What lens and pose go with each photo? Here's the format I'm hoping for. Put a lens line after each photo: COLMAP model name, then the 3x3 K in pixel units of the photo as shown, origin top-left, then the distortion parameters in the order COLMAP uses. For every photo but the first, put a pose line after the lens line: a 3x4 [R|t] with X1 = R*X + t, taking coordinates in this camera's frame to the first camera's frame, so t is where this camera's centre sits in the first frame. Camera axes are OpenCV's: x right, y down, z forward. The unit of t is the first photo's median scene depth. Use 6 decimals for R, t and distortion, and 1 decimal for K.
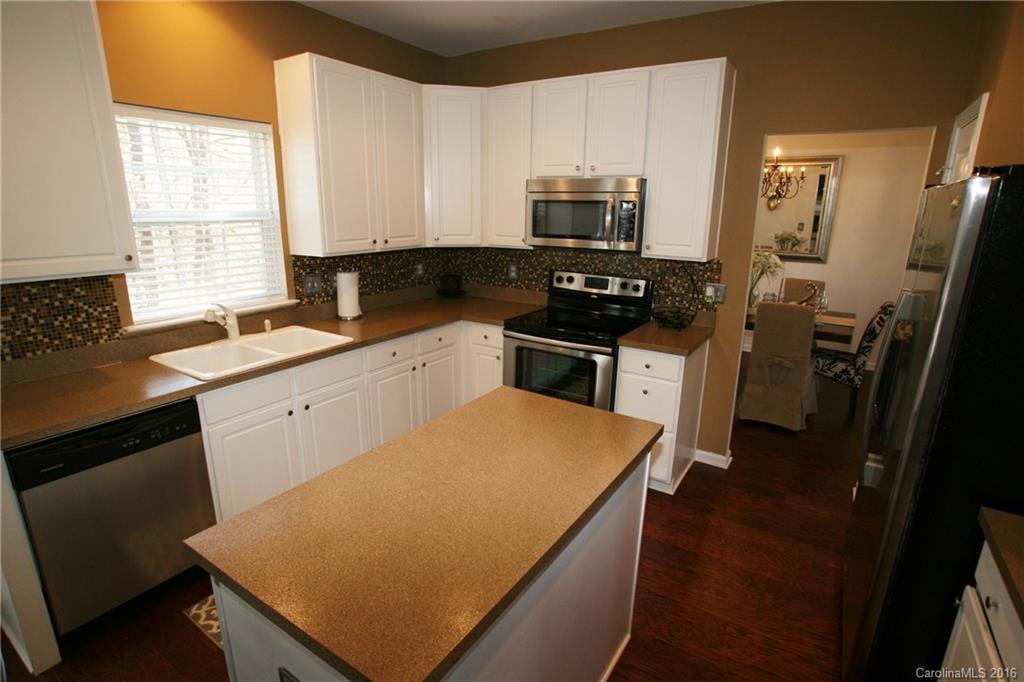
lens RADIAL K [[509.2, 0, 505.8], [0, 509.2, 349.5], [0, 0, 1]] dist [-0.061366, 0.012227]
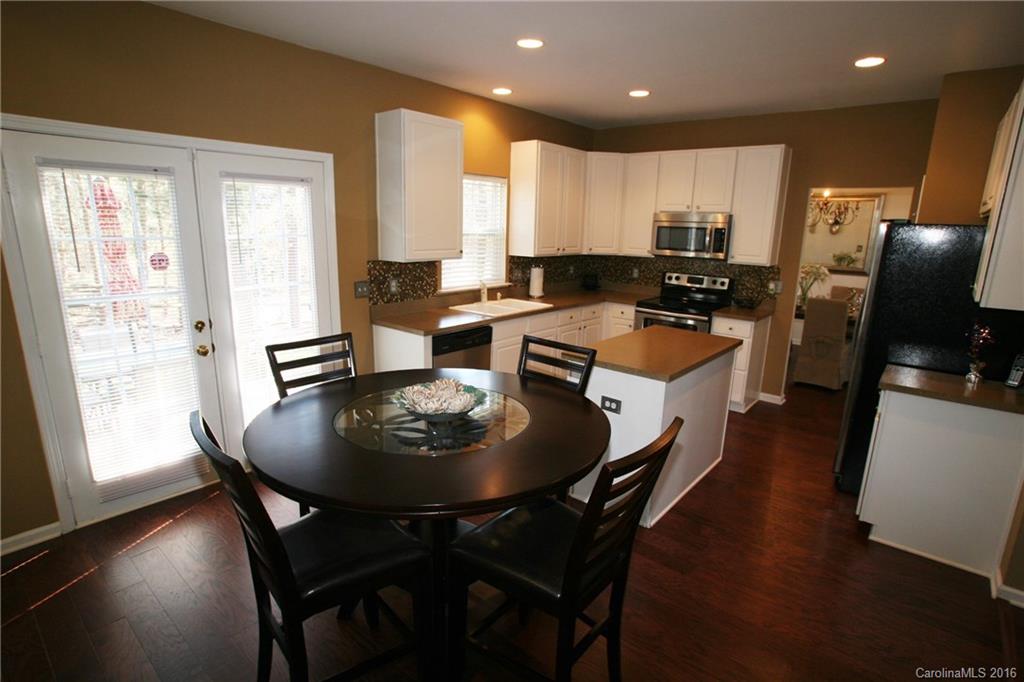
lens RADIAL K [[509.2, 0, 507.6], [0, 509.2, 349.8], [0, 0, 1]] dist [-0.061366, 0.012227]
pose [[0.992233, 0.041264, -0.117352, -0.212896], [-0.045217, 0.998489, -0.031222, 0.163632], [0.115887, 0.036286, 0.992599, -0.613534]]
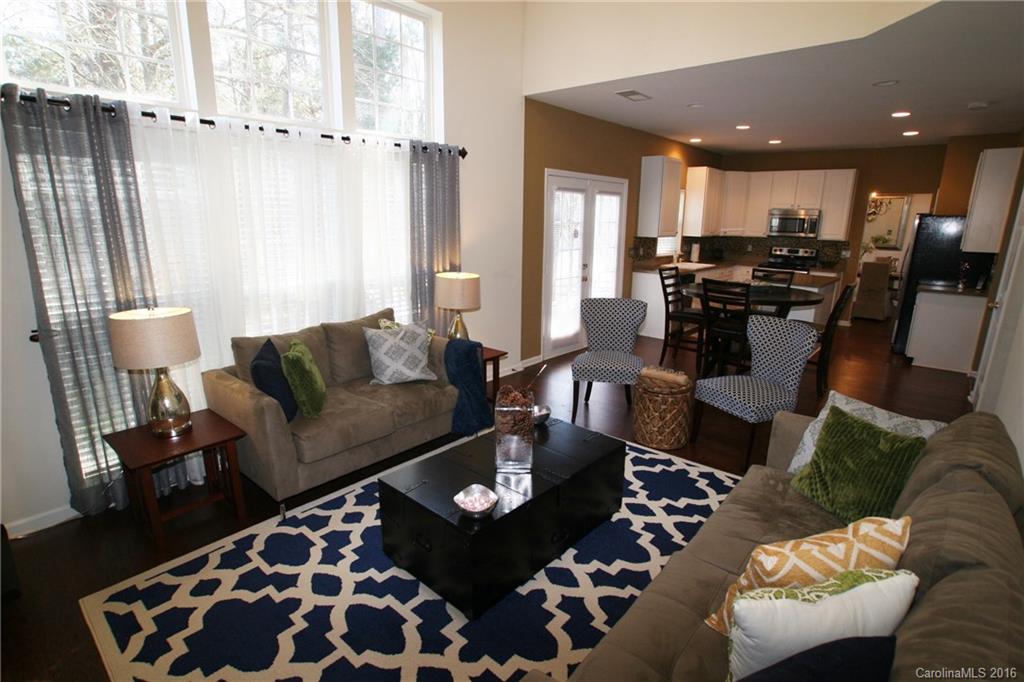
lens RADIAL K [[509.2, 0, 494.4], [0, 509.2, 353.5], [0, 0, 1]] dist [-0.061366, 0.012227]
pose [[0.987660, 0.038895, -0.151704, -0.940232], [-0.040787, 0.999124, -0.009381, 0.483189], [0.151206, 0.015452, 0.988382, -1.726213]]
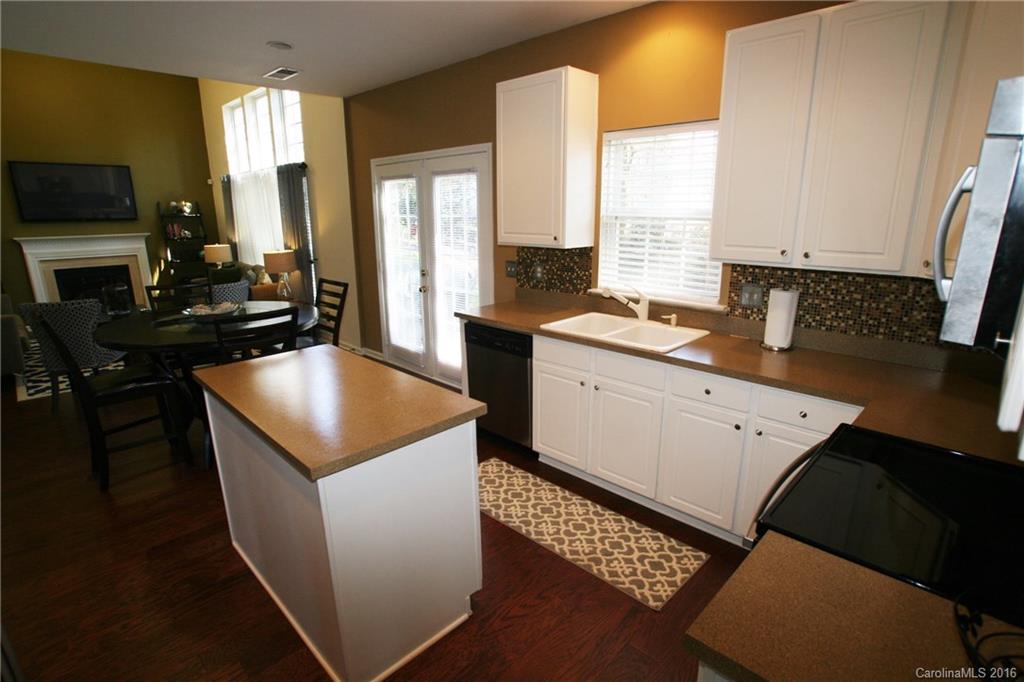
lens RADIAL K [[509.2, 0, 518.1], [0, 509.2, 345.5], [0, 0, 1]] dist [-0.061366, 0.012227]
pose [[-0.181325, 0.245551, -0.952274, 0.527606], [-0.263626, 0.920748, 0.287619, -0.191679], [0.947430, 0.303196, -0.102221, 0.731141]]
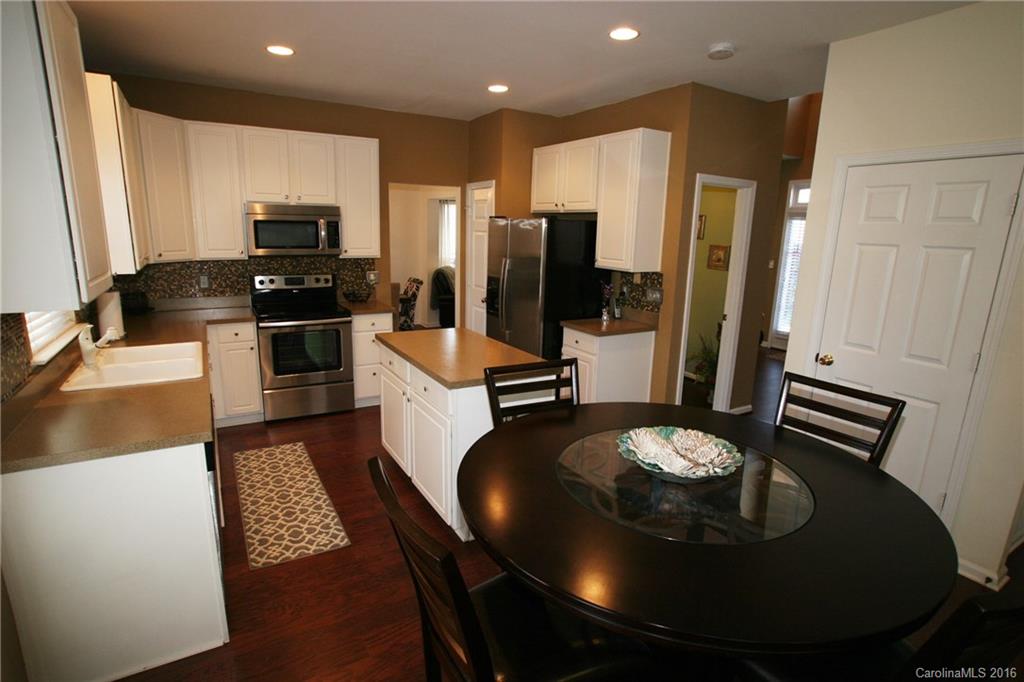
lens RADIAL K [[509.2, 0, 505.6], [0, 509.2, 344.8], [0, 0, 1]] dist [-0.061366, 0.012227]
pose [[0.446139, -0.199141, 0.872527, -0.834778], [0.222088, 0.969069, 0.107618, 0.014310], [-0.866970, 0.145765, 0.476566, -0.100296]]
